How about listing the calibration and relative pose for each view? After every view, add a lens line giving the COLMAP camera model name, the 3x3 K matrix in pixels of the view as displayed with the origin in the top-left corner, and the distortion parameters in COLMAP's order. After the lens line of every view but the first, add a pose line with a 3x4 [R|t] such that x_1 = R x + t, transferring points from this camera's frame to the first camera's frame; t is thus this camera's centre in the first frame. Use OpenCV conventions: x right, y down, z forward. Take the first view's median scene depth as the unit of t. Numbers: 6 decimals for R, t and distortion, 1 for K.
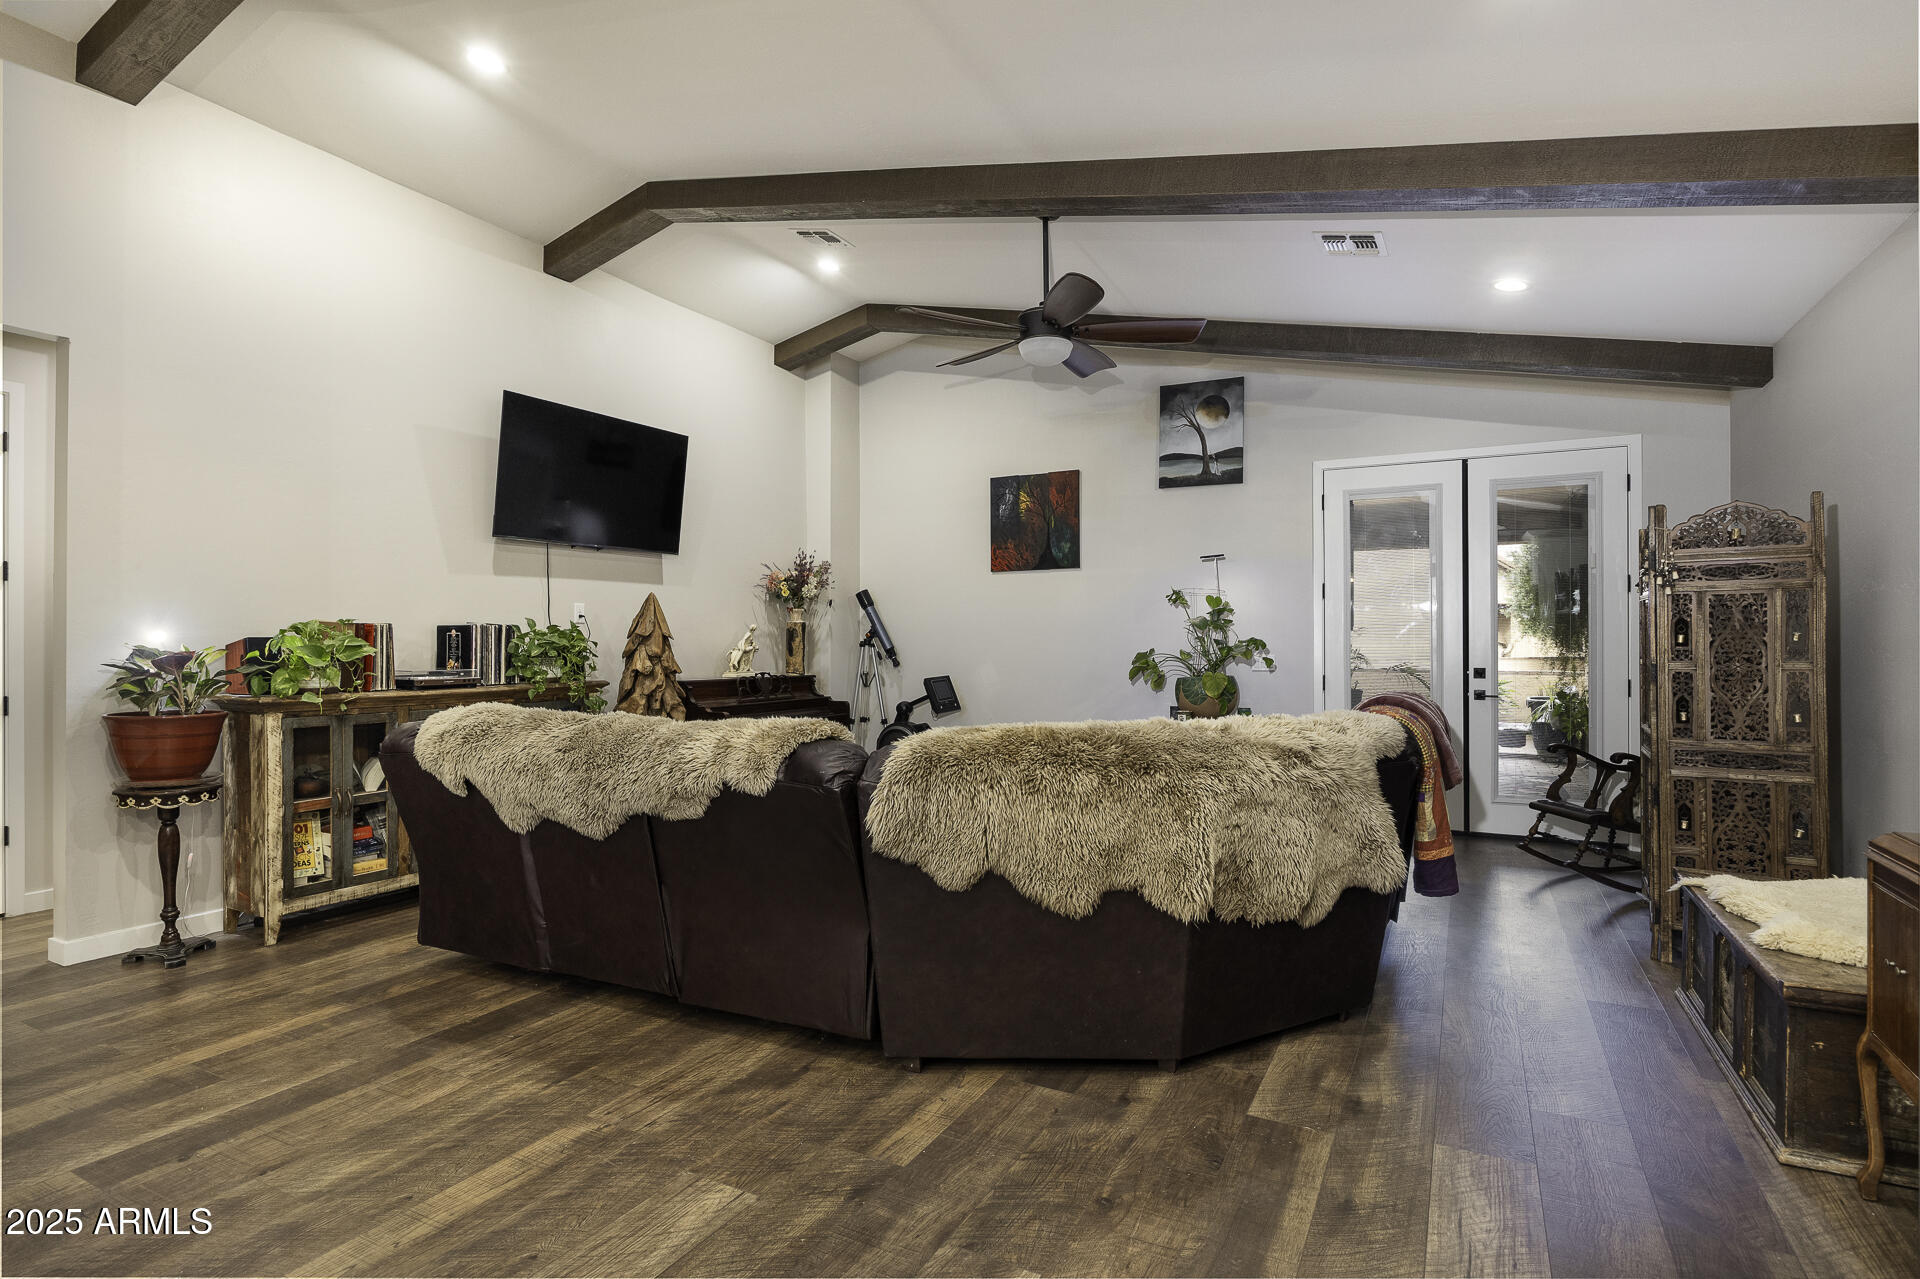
lens RADIAL K [[949.6, 0, 960.0], [0, 949.6, 636.7], [0, 0, 1]] dist [-0.000949, -0.000135]
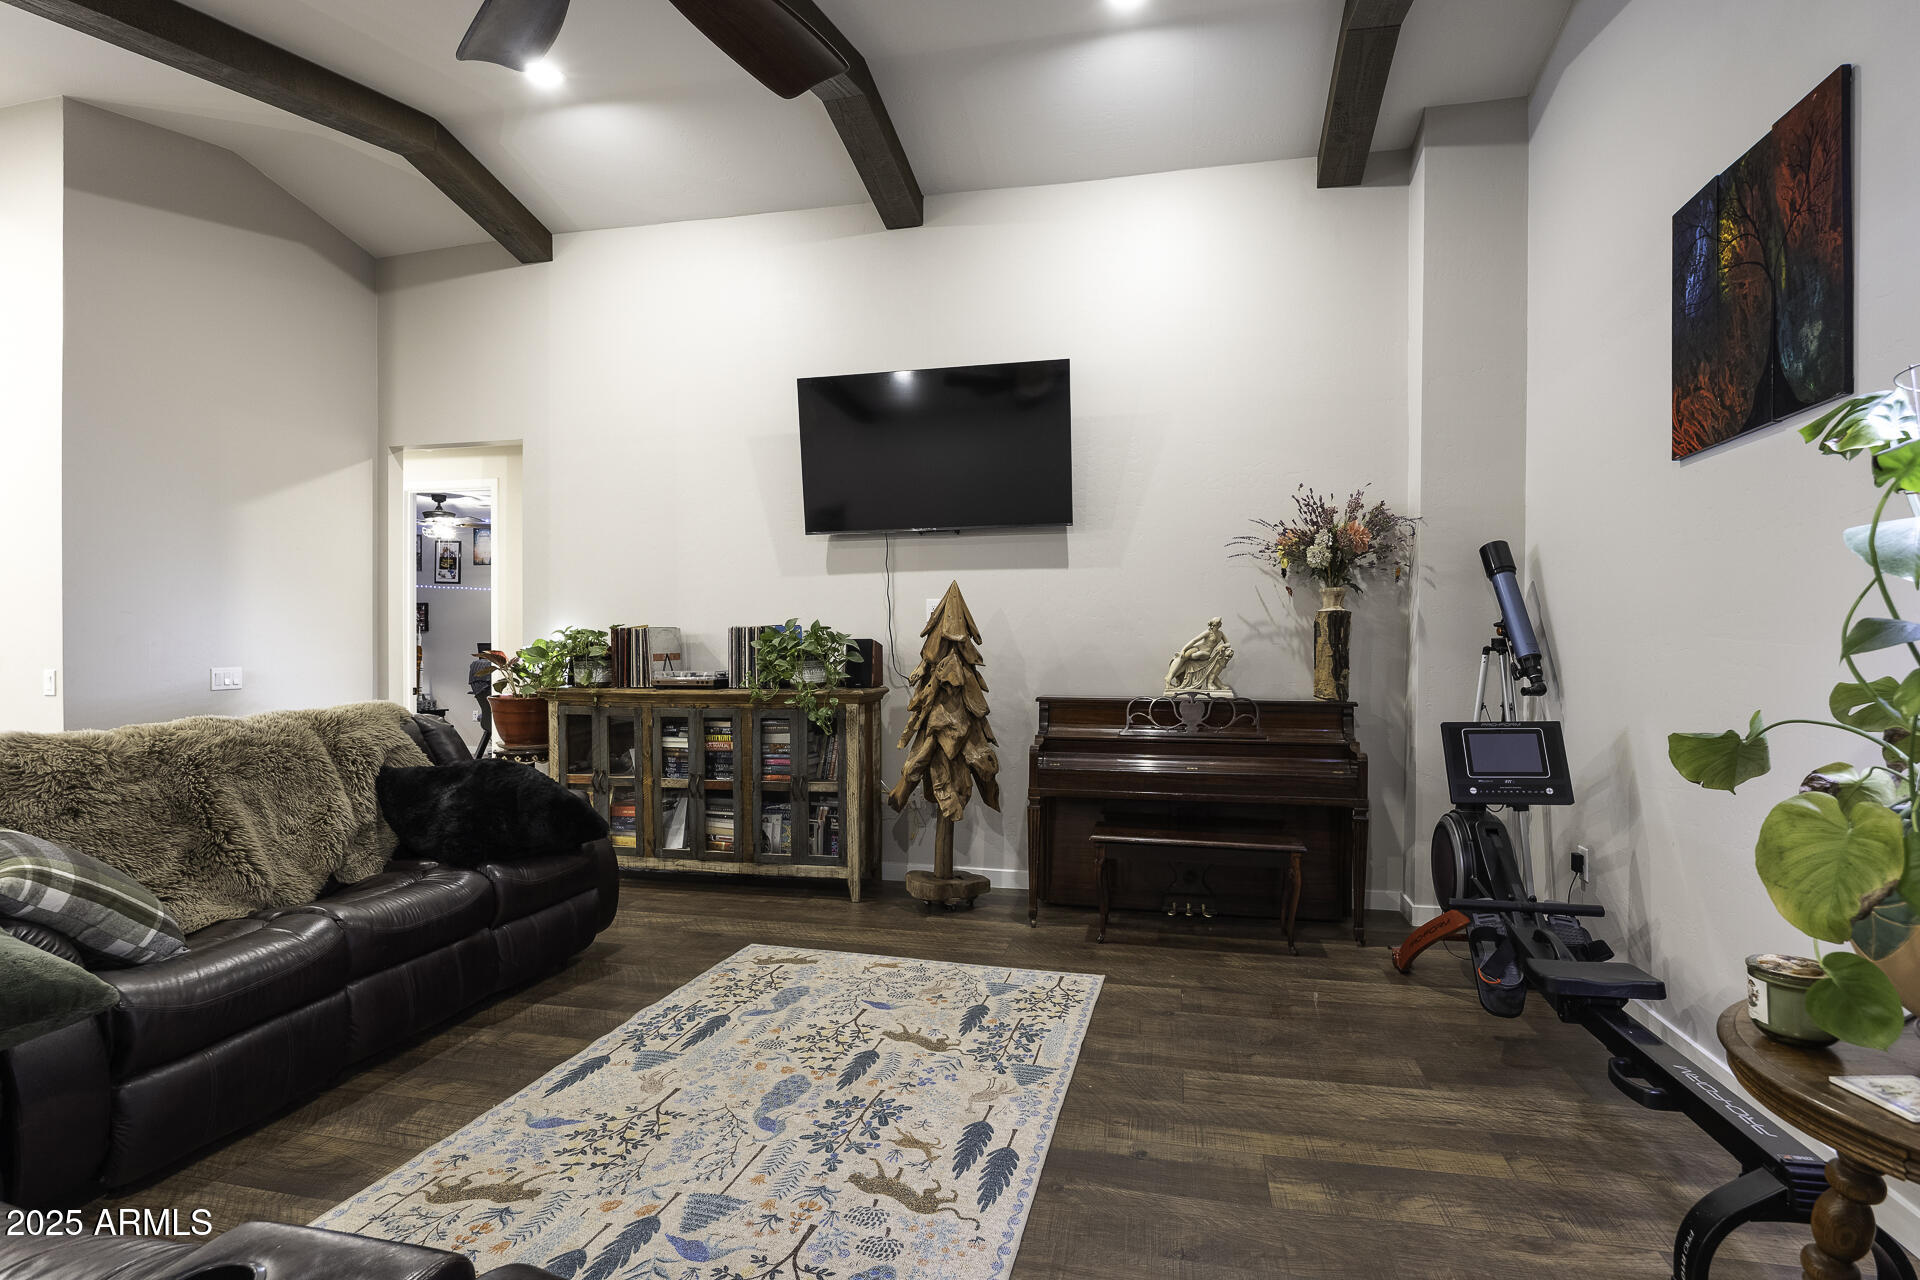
lens RADIAL K [[924.8, 0, 963.4], [0, 924.8, 645.7], [0, 0, 1]] dist [0.000755, 0.000032]
pose [[0.271701, -0.001043, -0.962381, 0.327318], [0.003743, 0.999993, -0.000027, 0.005504], [0.962374, -0.003595, 0.271703, 0.650445]]
